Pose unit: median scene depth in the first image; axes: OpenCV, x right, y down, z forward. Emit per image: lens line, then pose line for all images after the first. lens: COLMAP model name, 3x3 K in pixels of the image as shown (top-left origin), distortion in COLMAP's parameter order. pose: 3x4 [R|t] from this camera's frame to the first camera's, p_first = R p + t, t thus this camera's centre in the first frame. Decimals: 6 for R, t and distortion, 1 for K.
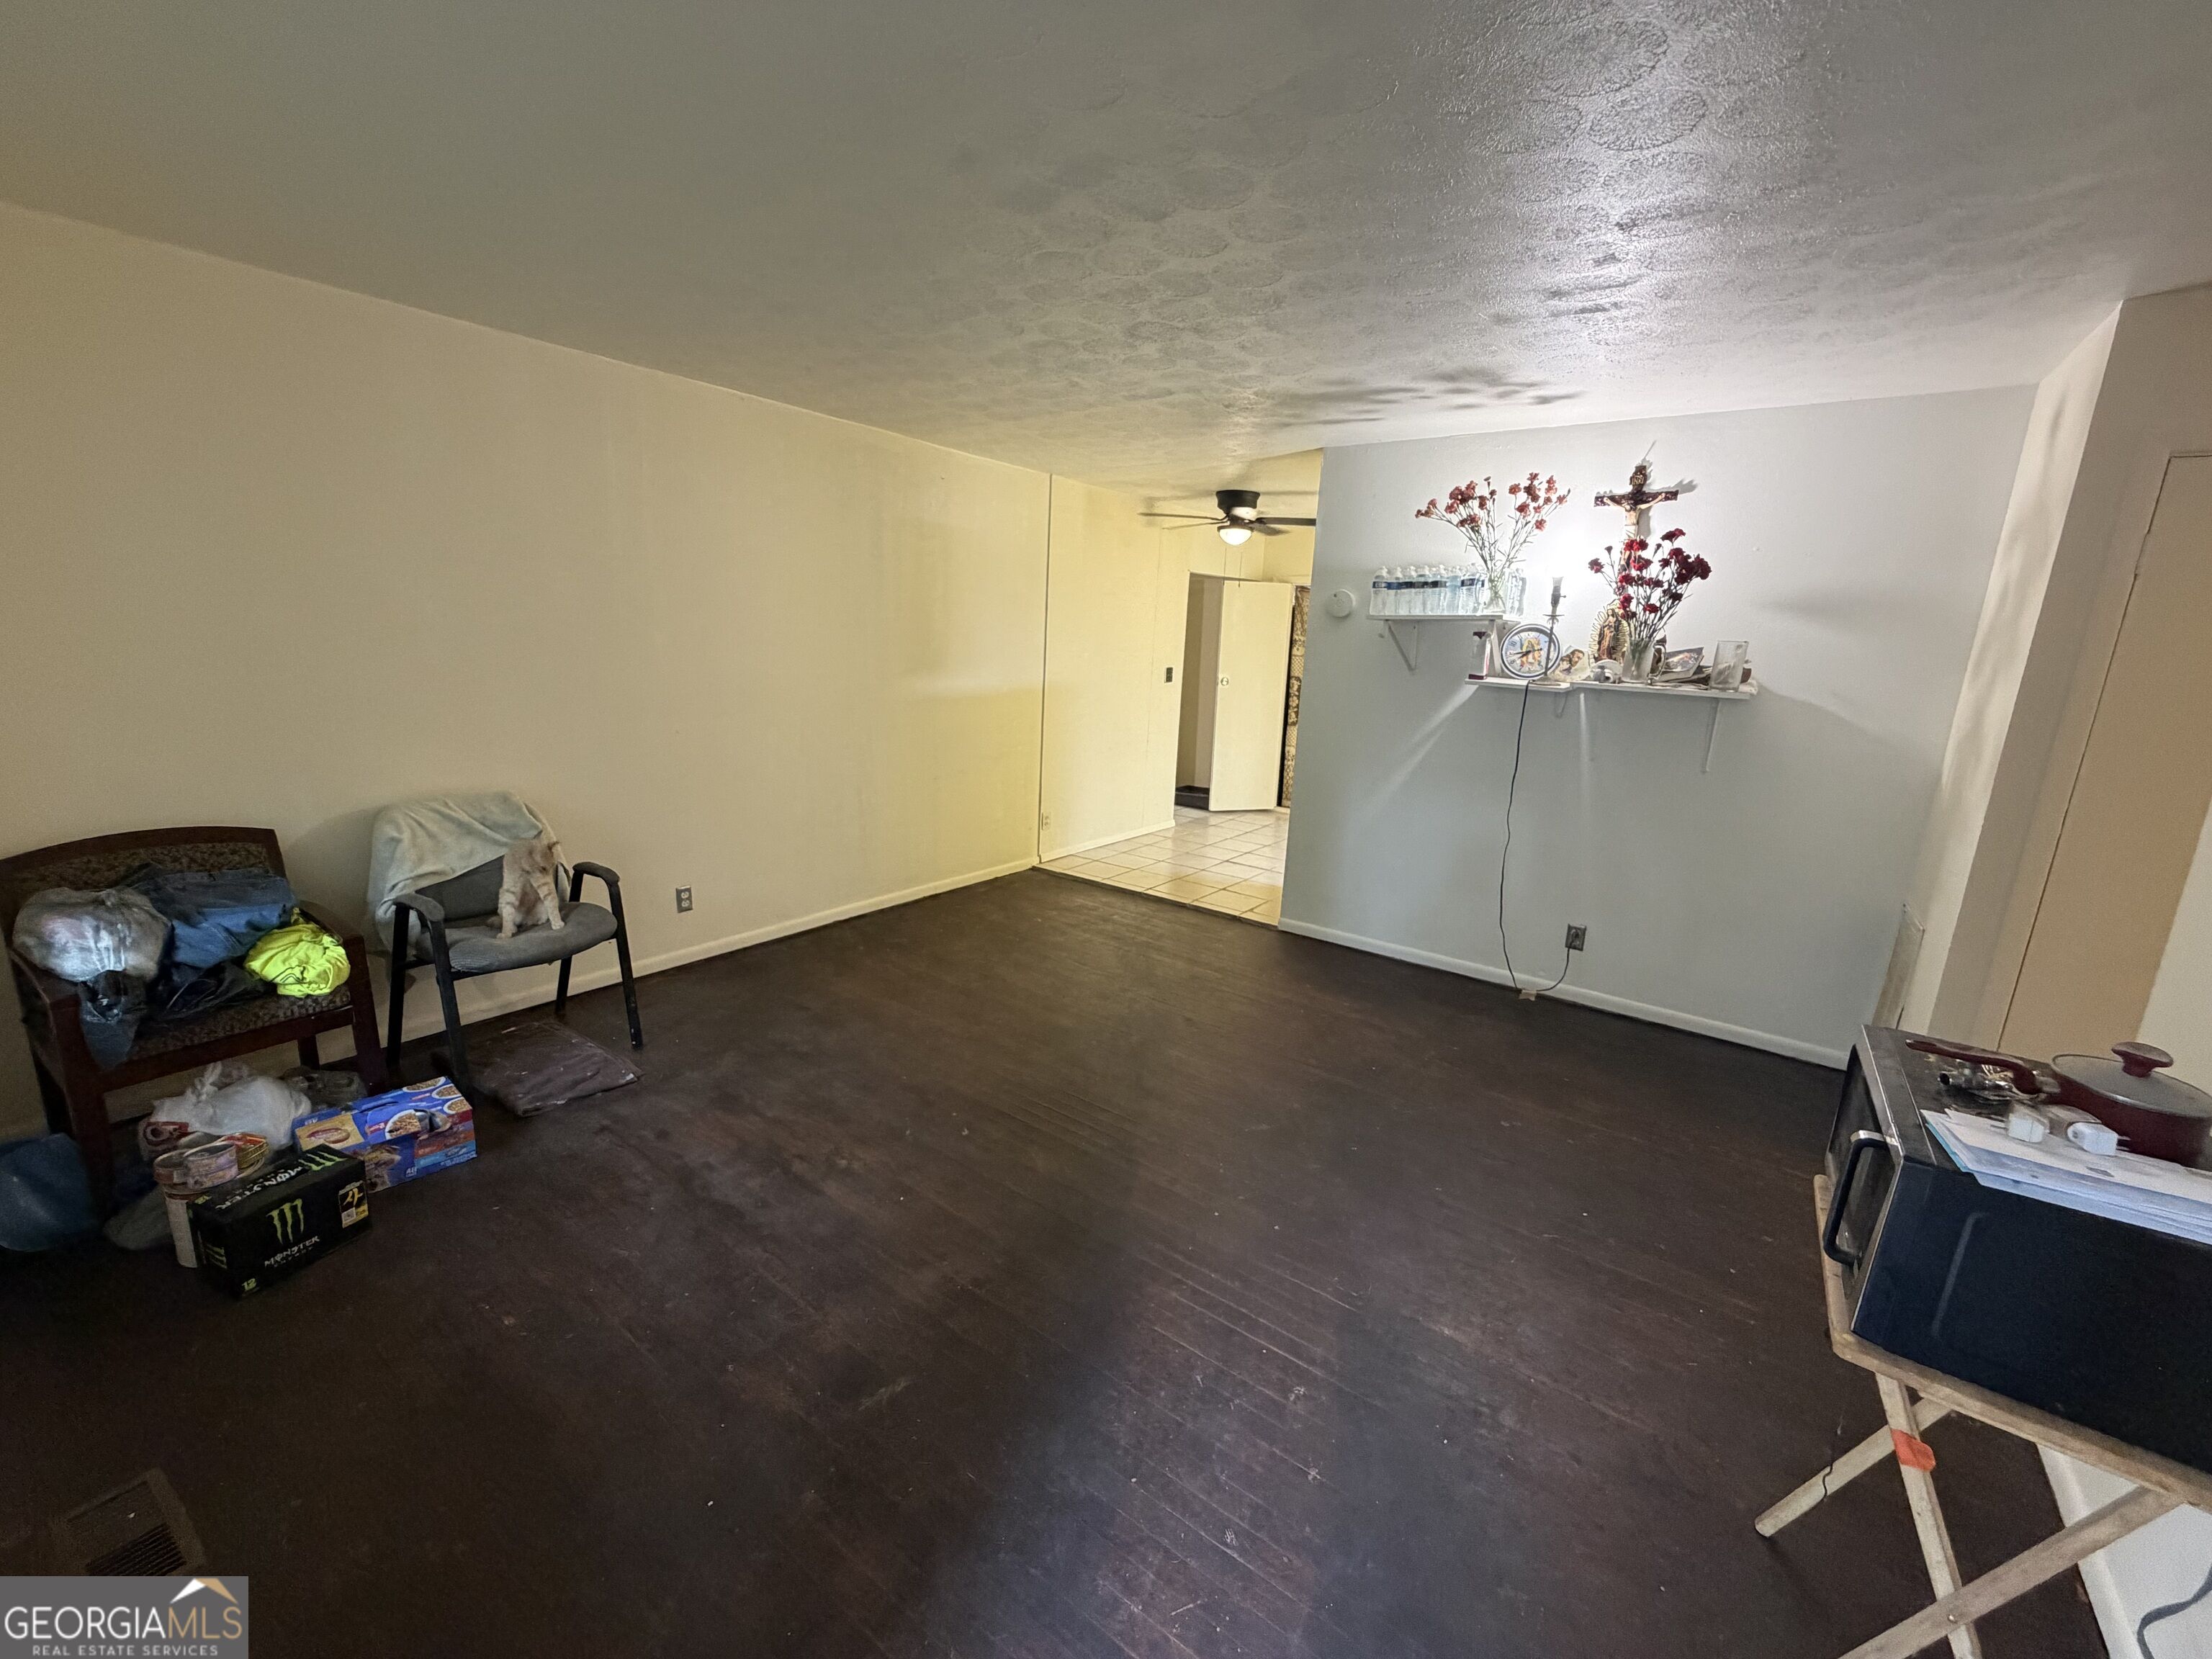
lens RADIAL K [[888.9, 0, 1105.7], [0, 888.9, 833.2], [0, 0, 1]] dist [0.002629, -0.000511]
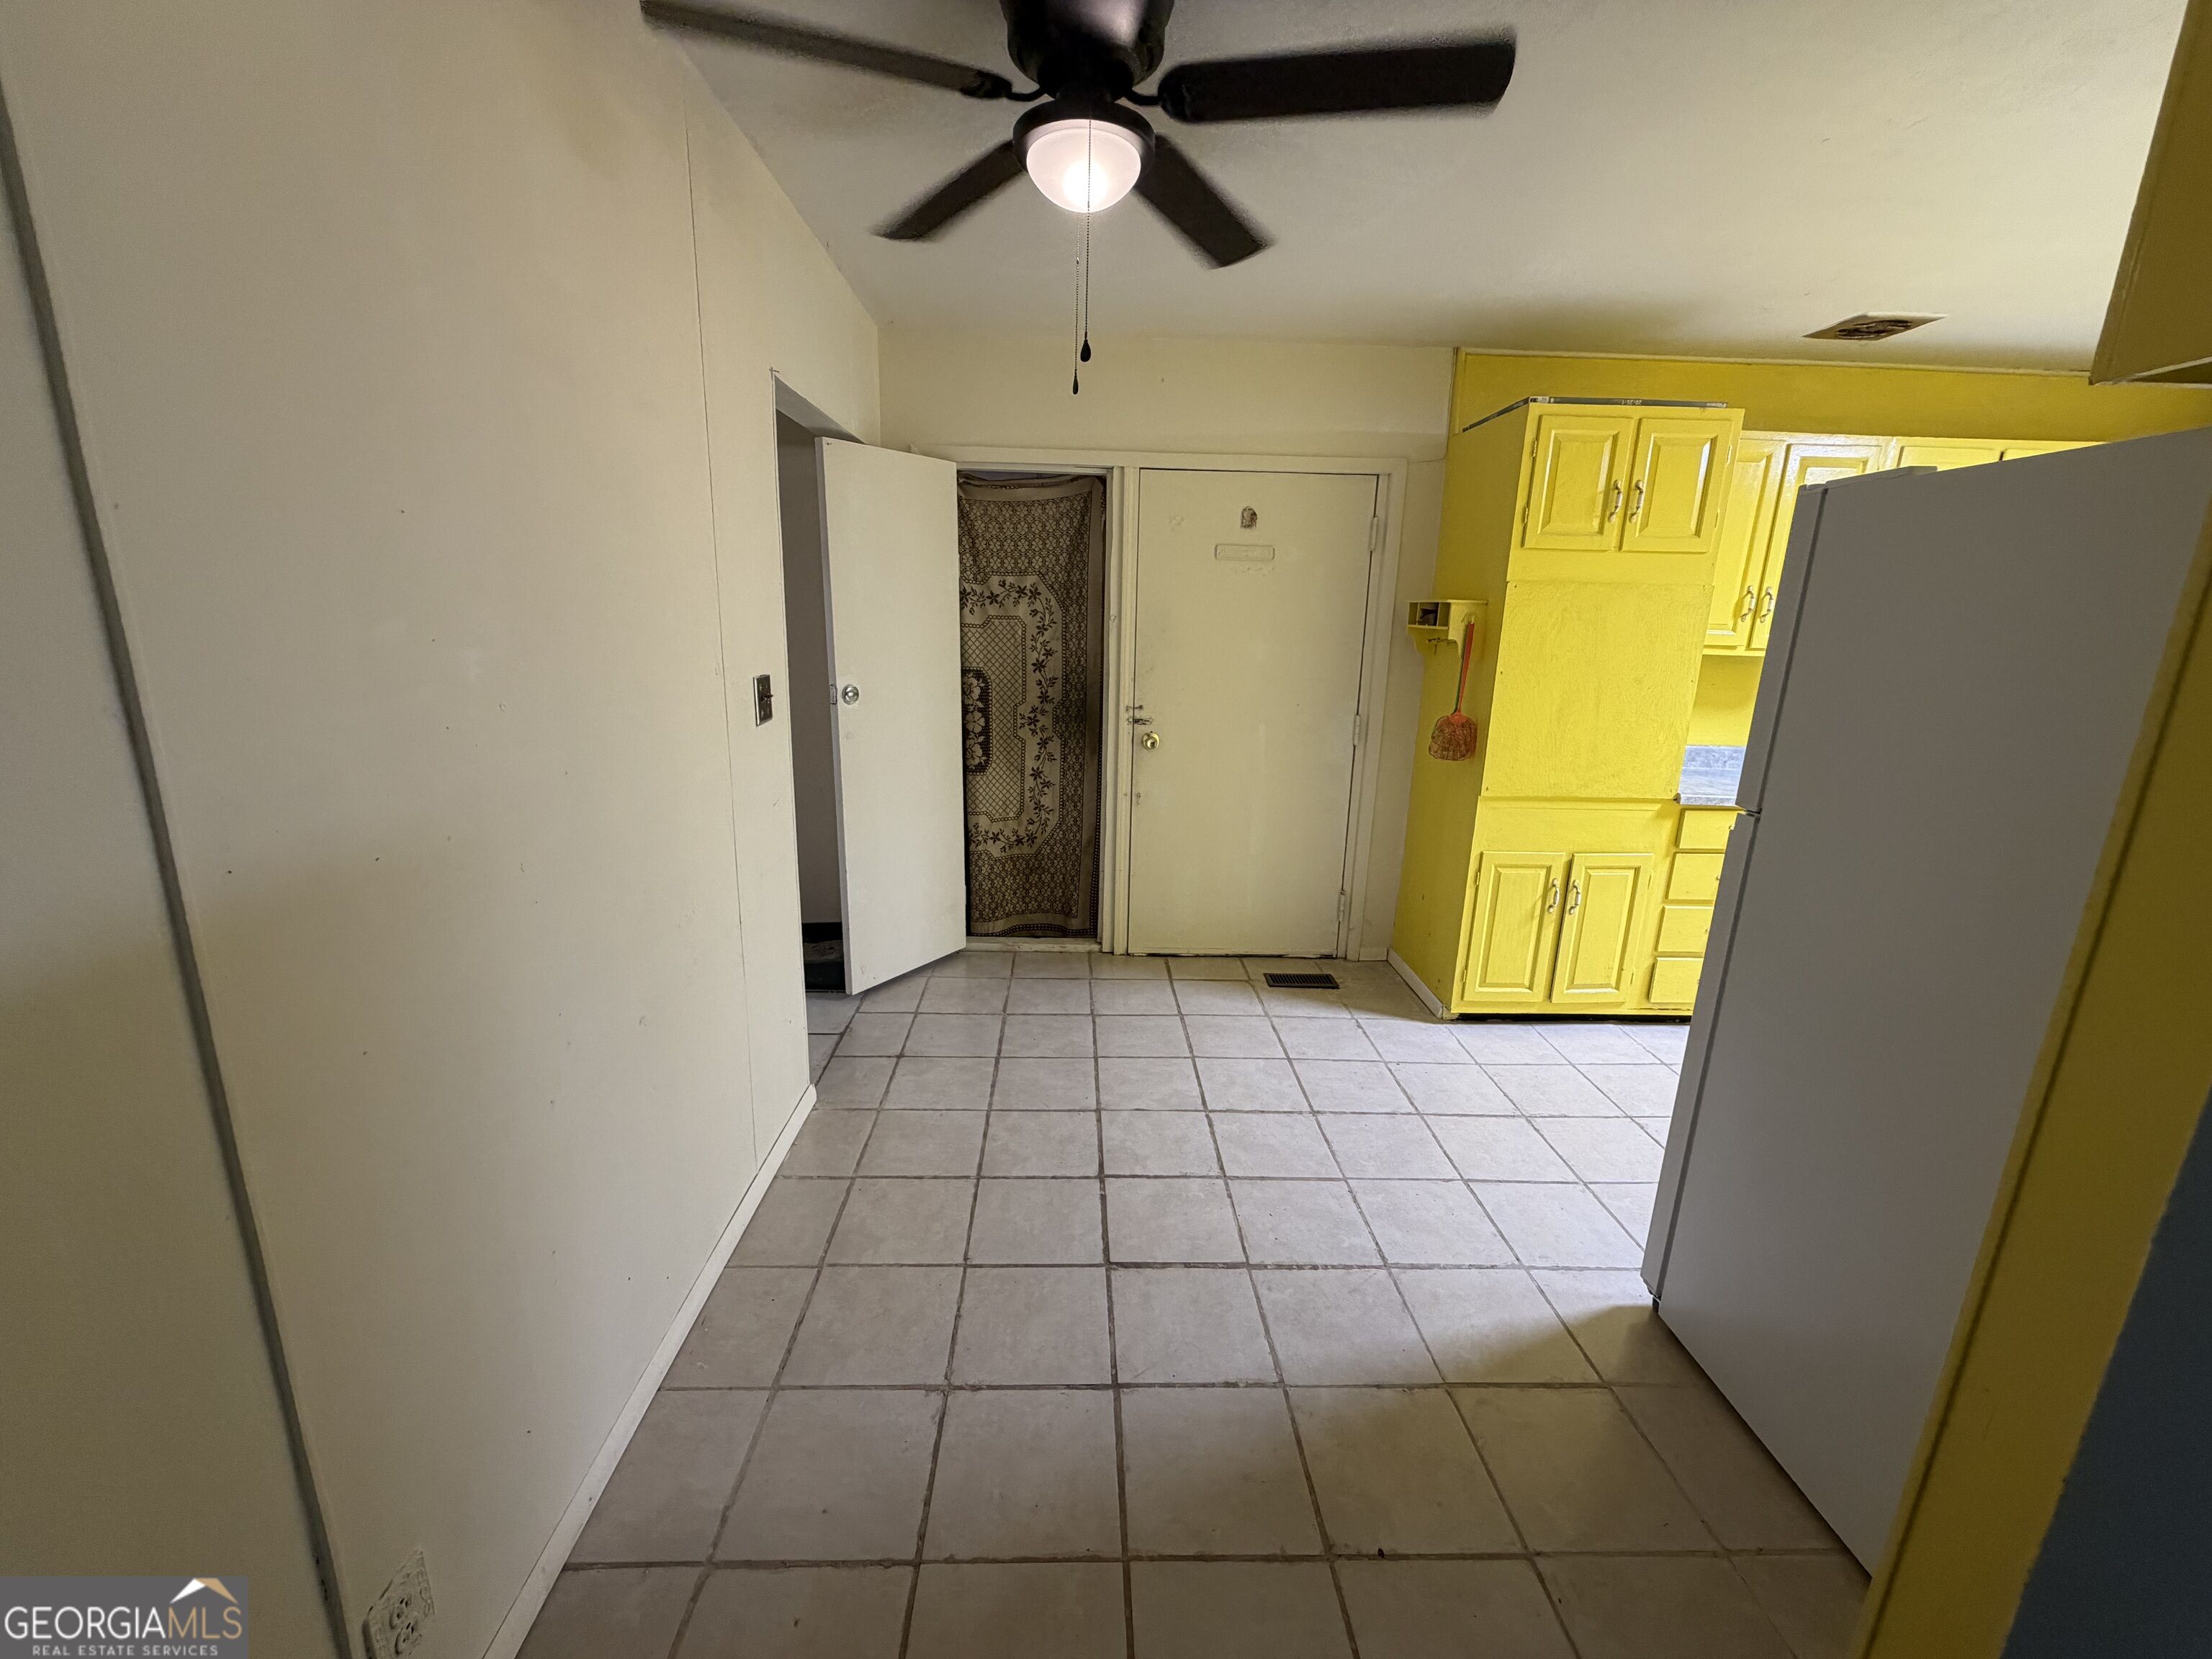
lens RADIAL K [[888.9, 0, 1107.7], [0, 888.9, 828.4], [0, 0, 1]] dist [0.002629, -0.000511]
pose [[0.791519, -0.165753, 0.588237, -0.029905], [0.142685, 0.986038, 0.085851, -0.124315], [-0.594254, 0.015980, 0.804119, 0.576351]]
